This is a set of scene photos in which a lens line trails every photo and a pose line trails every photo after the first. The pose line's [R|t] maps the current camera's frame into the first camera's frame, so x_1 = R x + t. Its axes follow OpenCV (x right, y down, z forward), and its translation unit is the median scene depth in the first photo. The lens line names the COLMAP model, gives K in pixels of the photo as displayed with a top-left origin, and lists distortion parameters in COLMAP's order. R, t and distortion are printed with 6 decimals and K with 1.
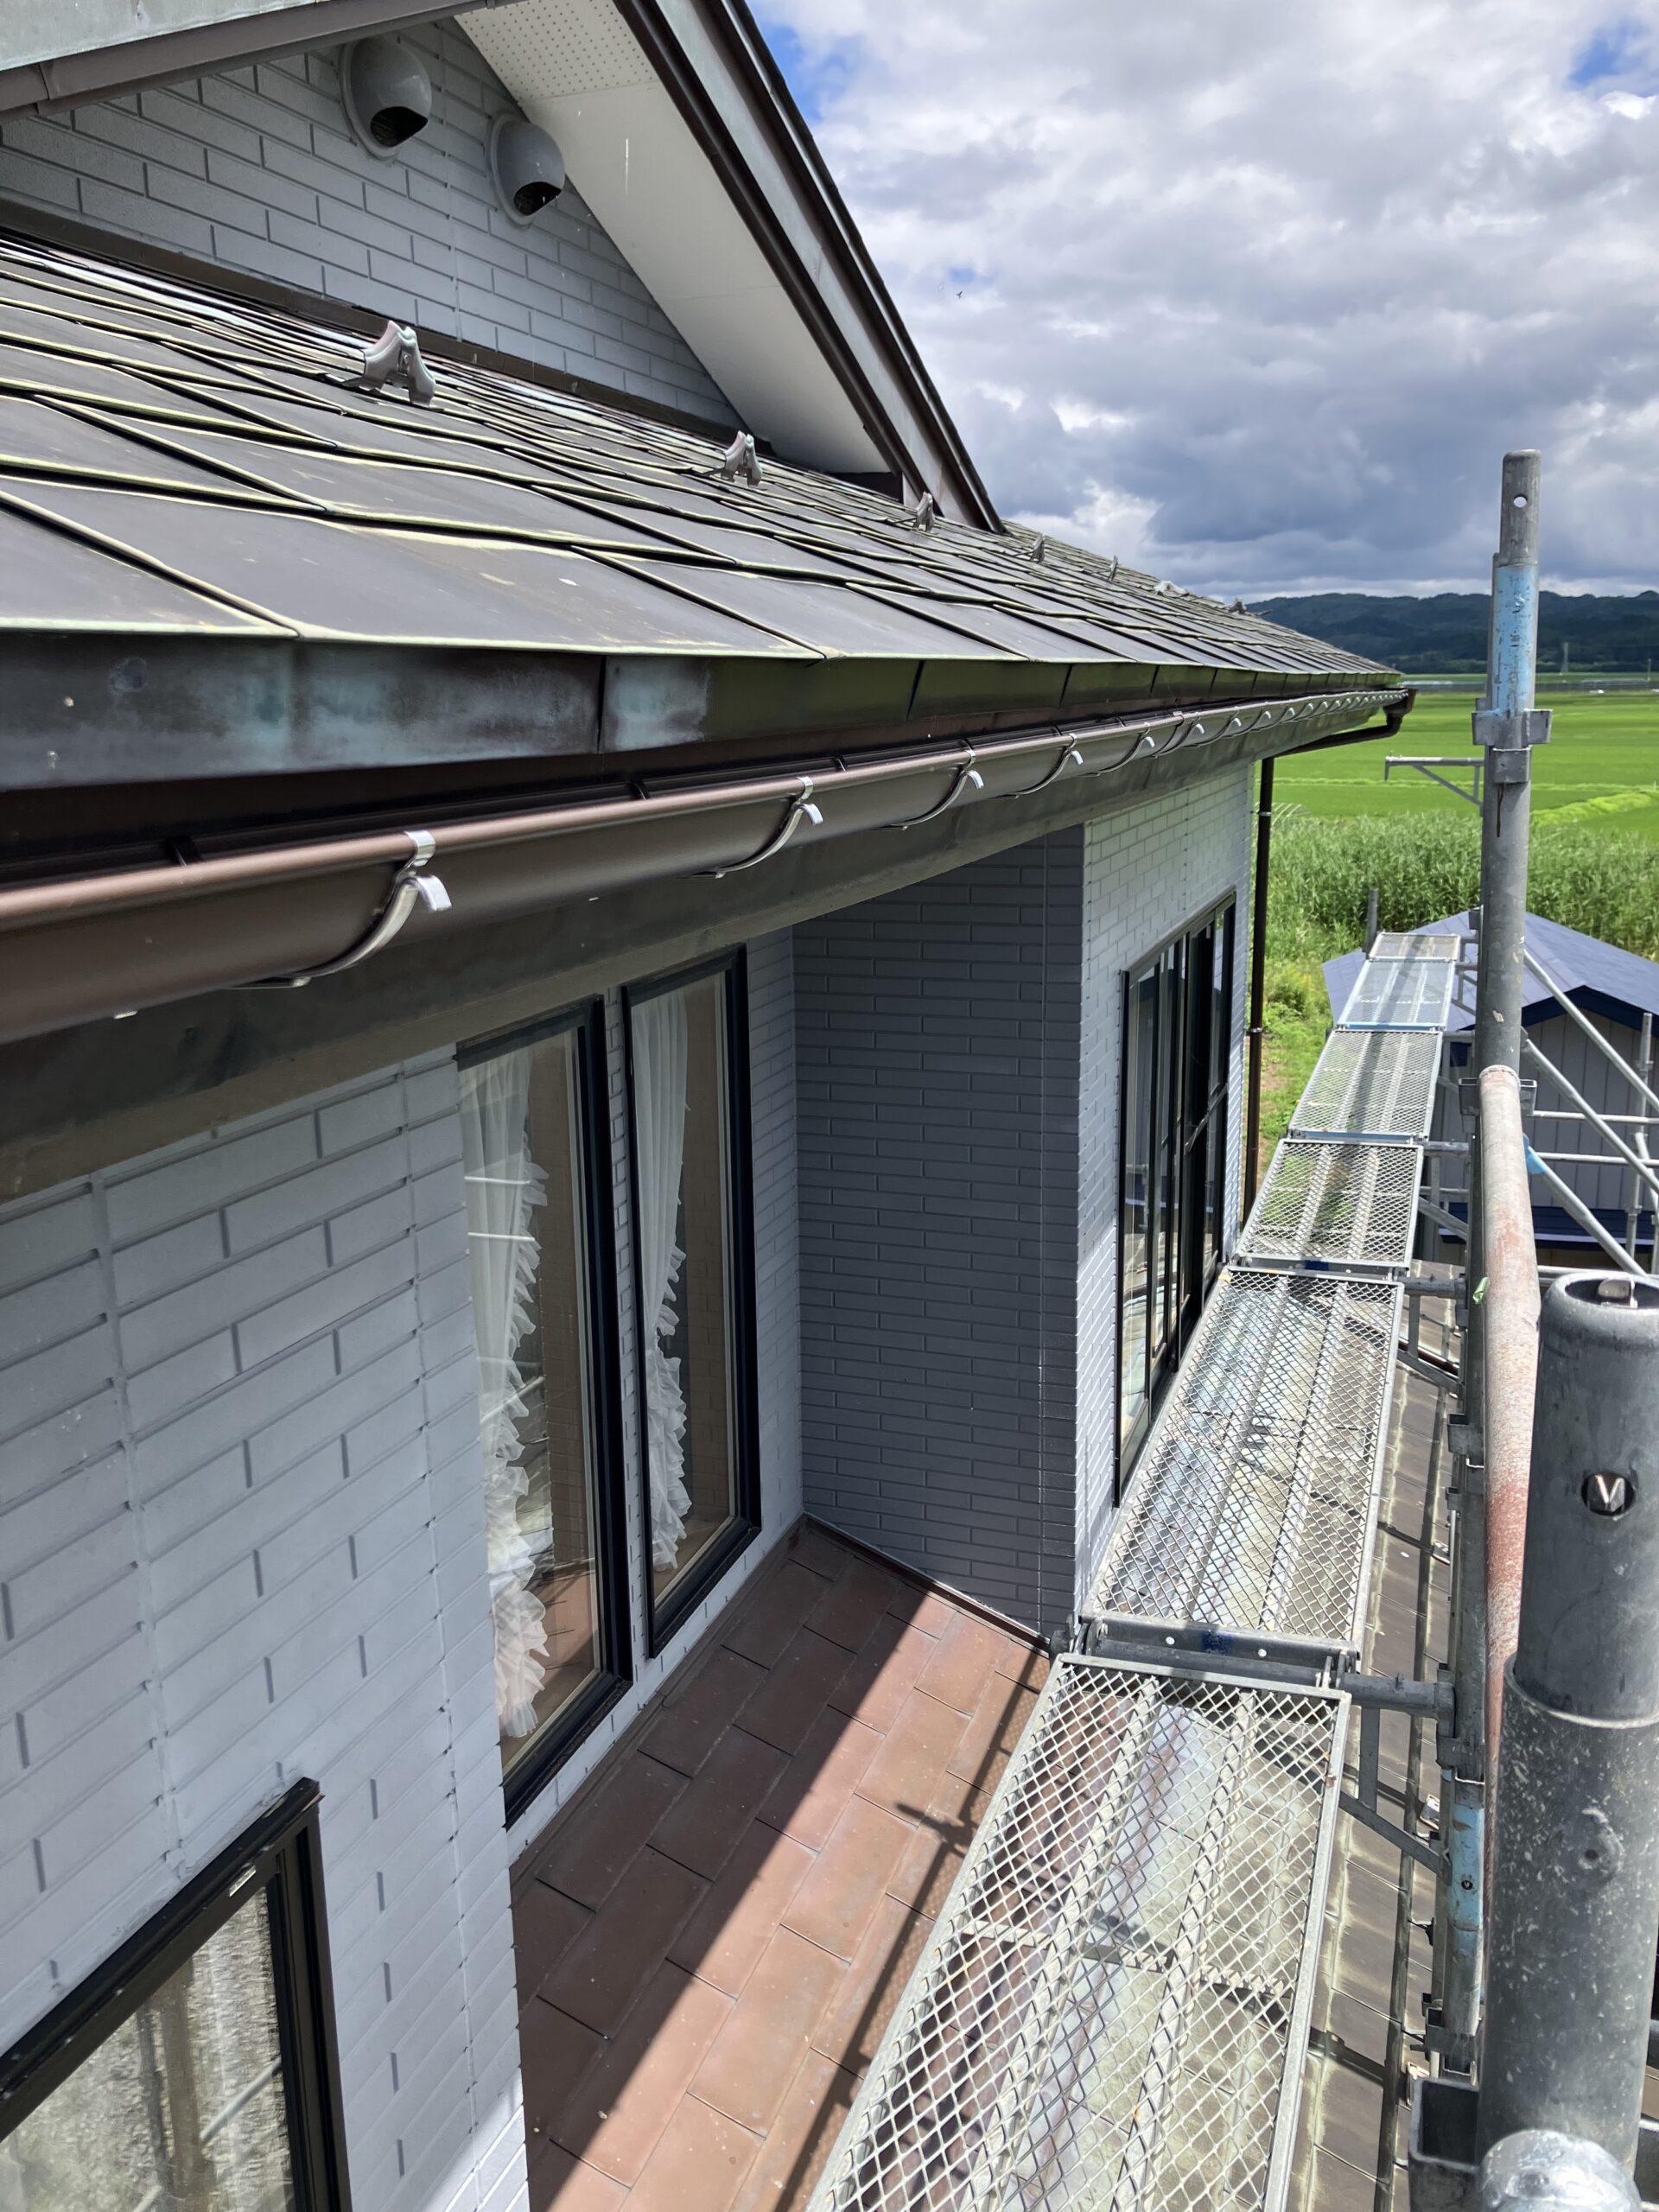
lens RADIAL K [[1793.8, 0, 853.9], [0, 1793.8, 1056.7], [0, 0, 1]] dist [0.029896, -0.038744]
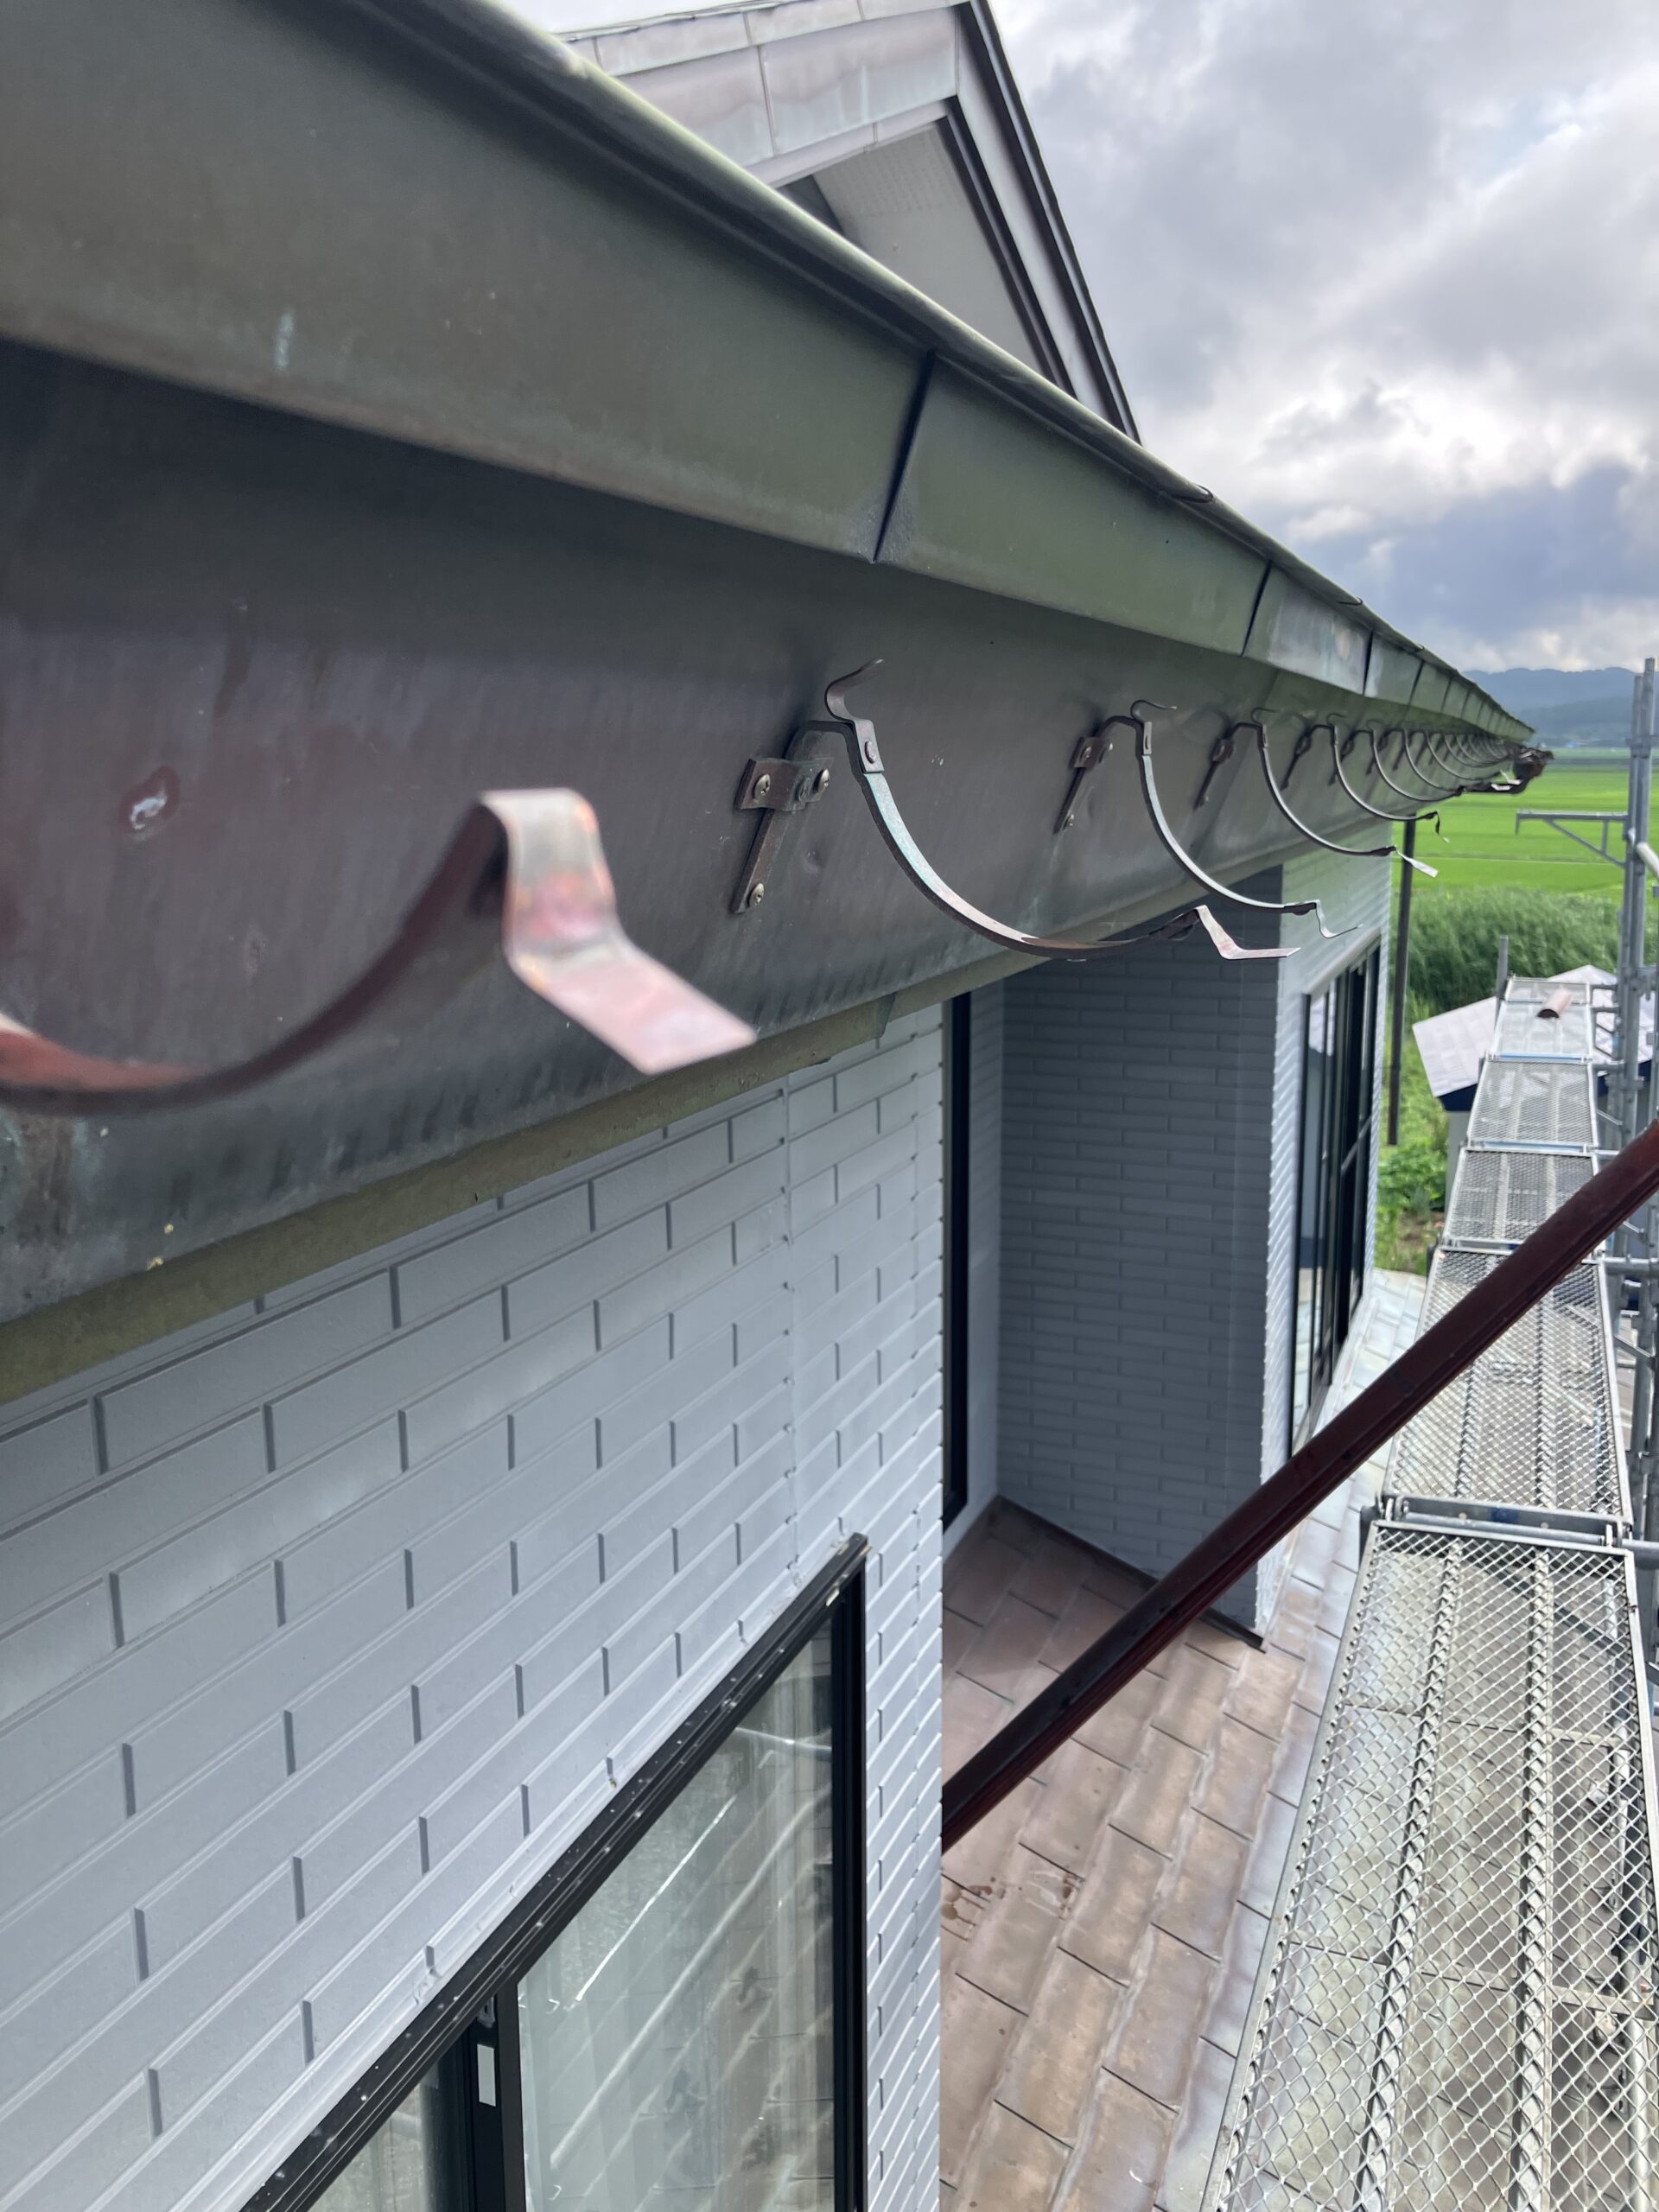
lens RADIAL K [[1793.8, 0, 838.3], [0, 1793.8, 1032.9], [0, 0, 1]] dist [0.029896, -0.038744]
pose [[0.998853, 0.019554, -0.043718, -0.093938], [-0.021613, 0.998654, -0.047141, 0.037524], [0.042737, 0.048032, 0.997931, -0.103369]]
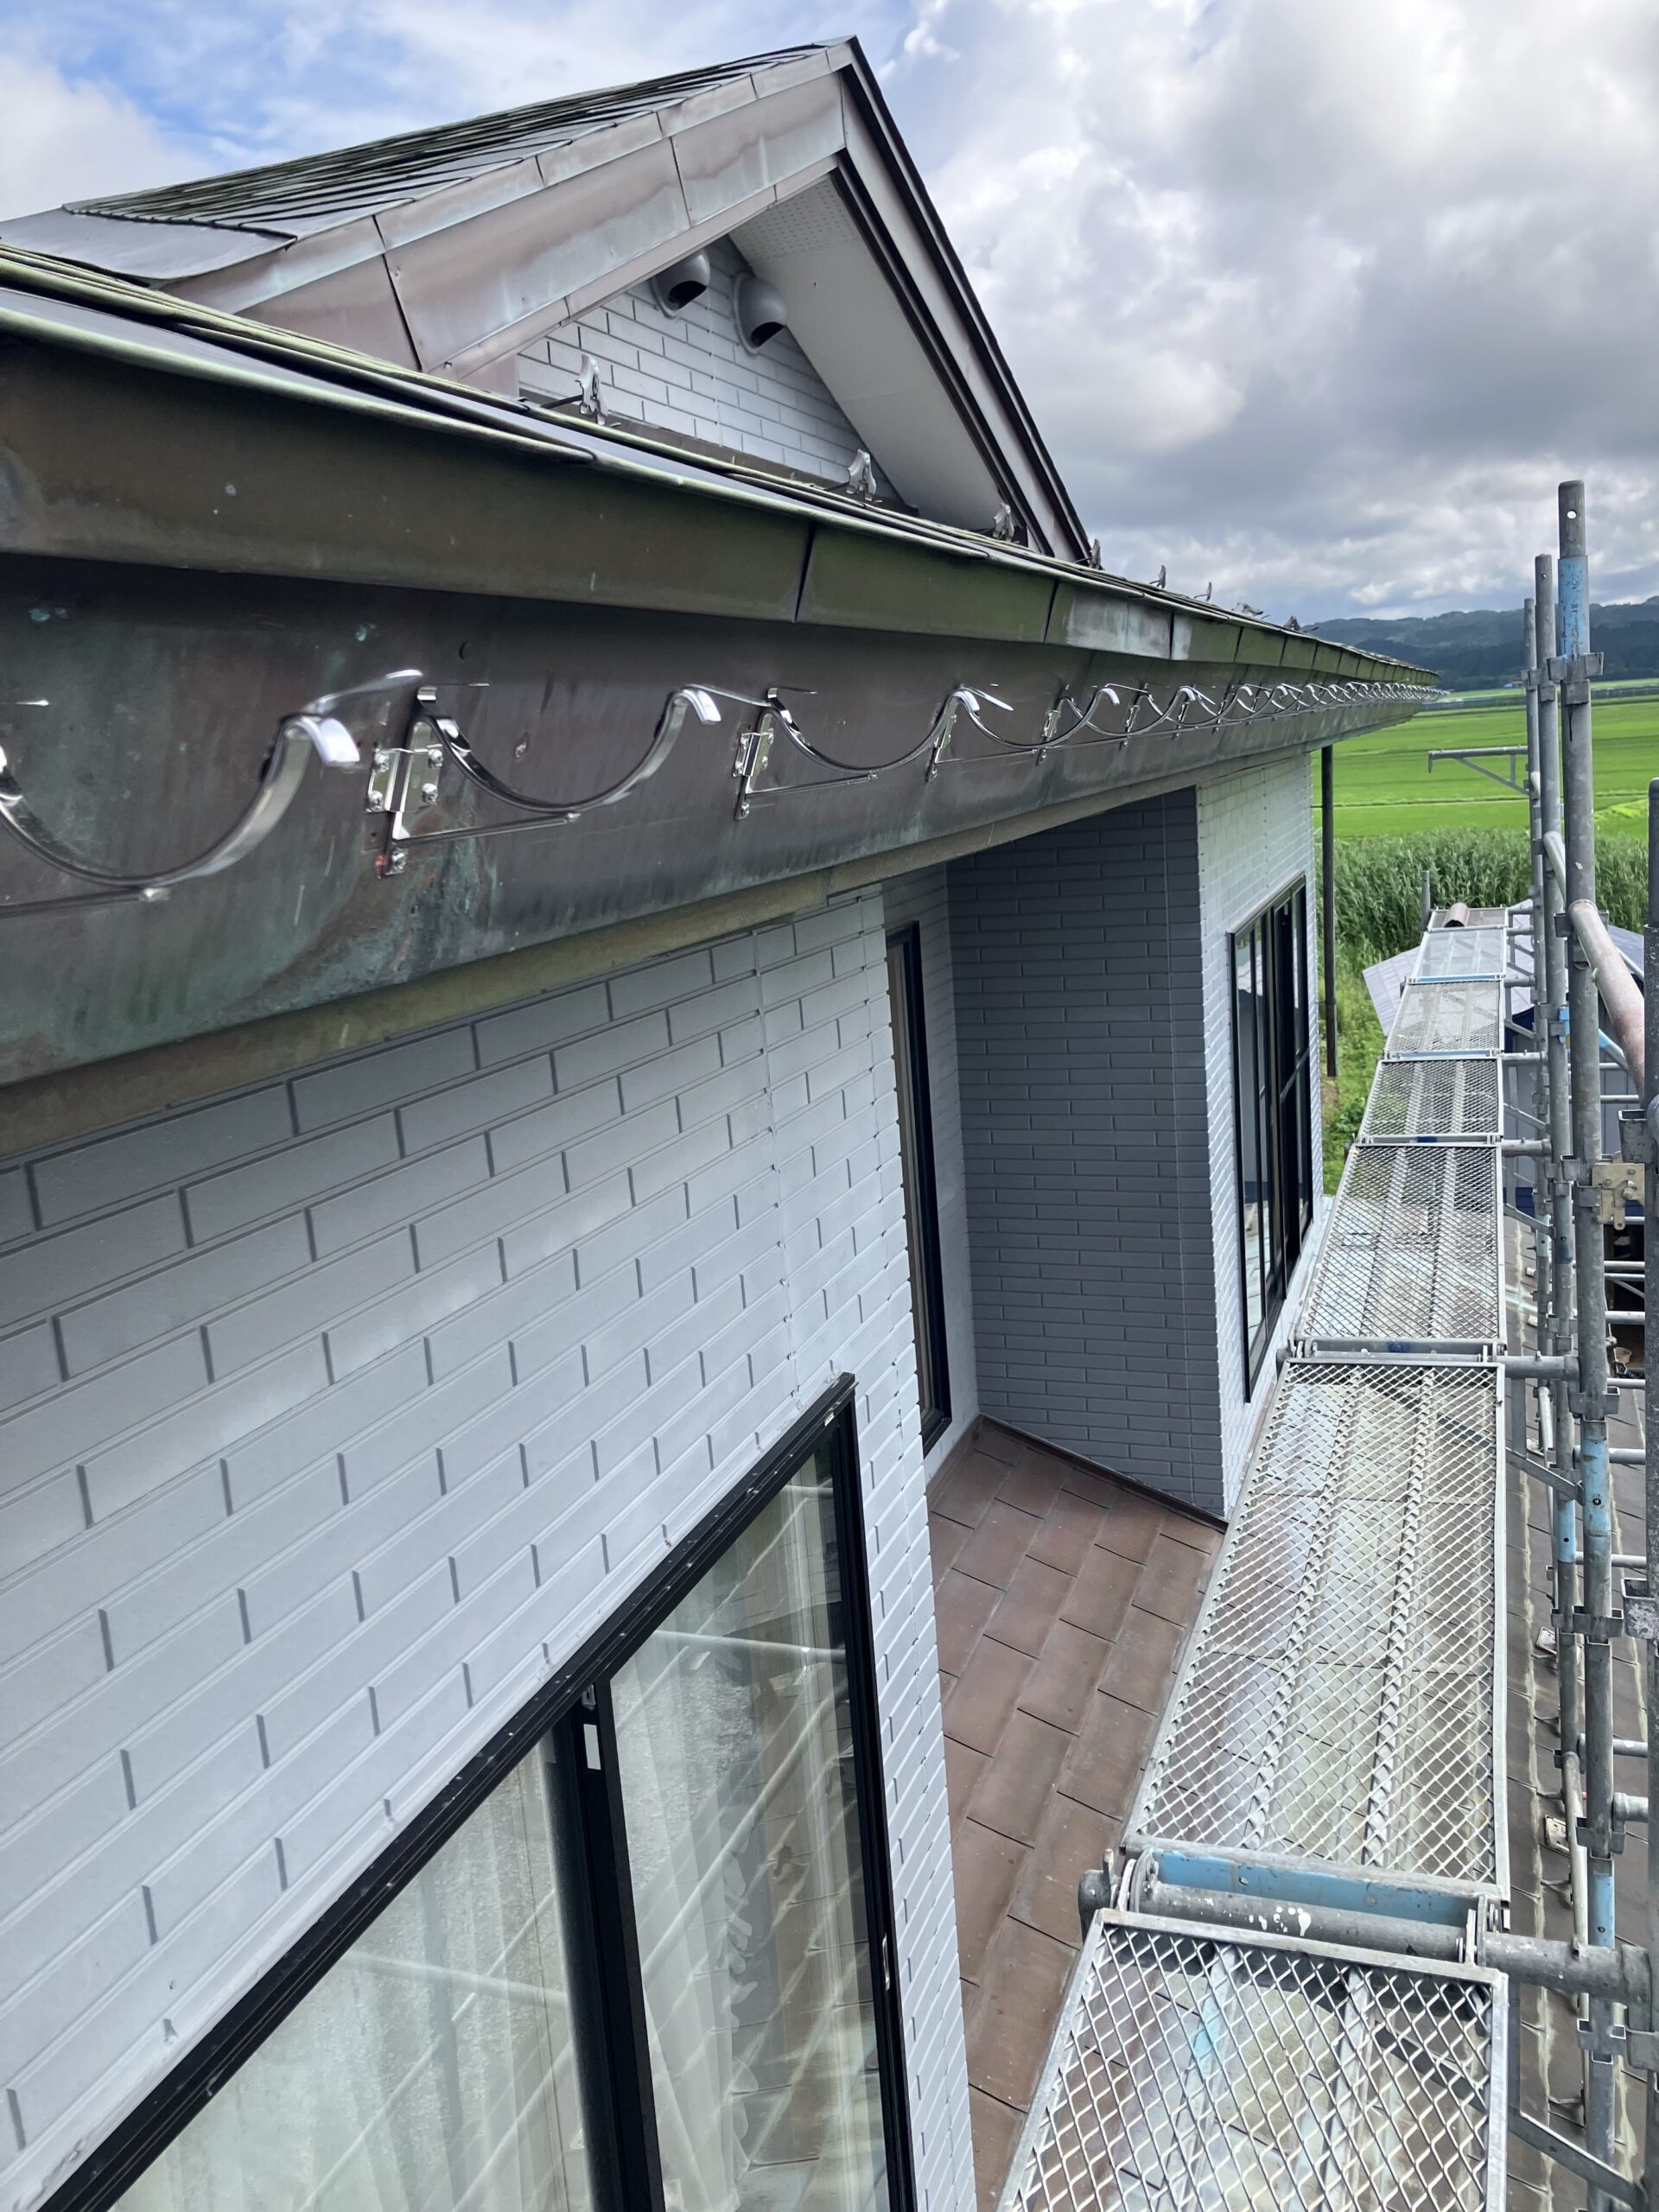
lens RADIAL K [[1793.8, 0, 825.2], [0, 1793.8, 1025.8], [0, 0, 1]] dist [0.029896, -0.038744]
pose [[0.998058, -0.053915, -0.031210, -0.090014], [0.052440, 0.997550, -0.046303, 0.060374], [0.033630, 0.044576, 0.998440, -0.198768]]
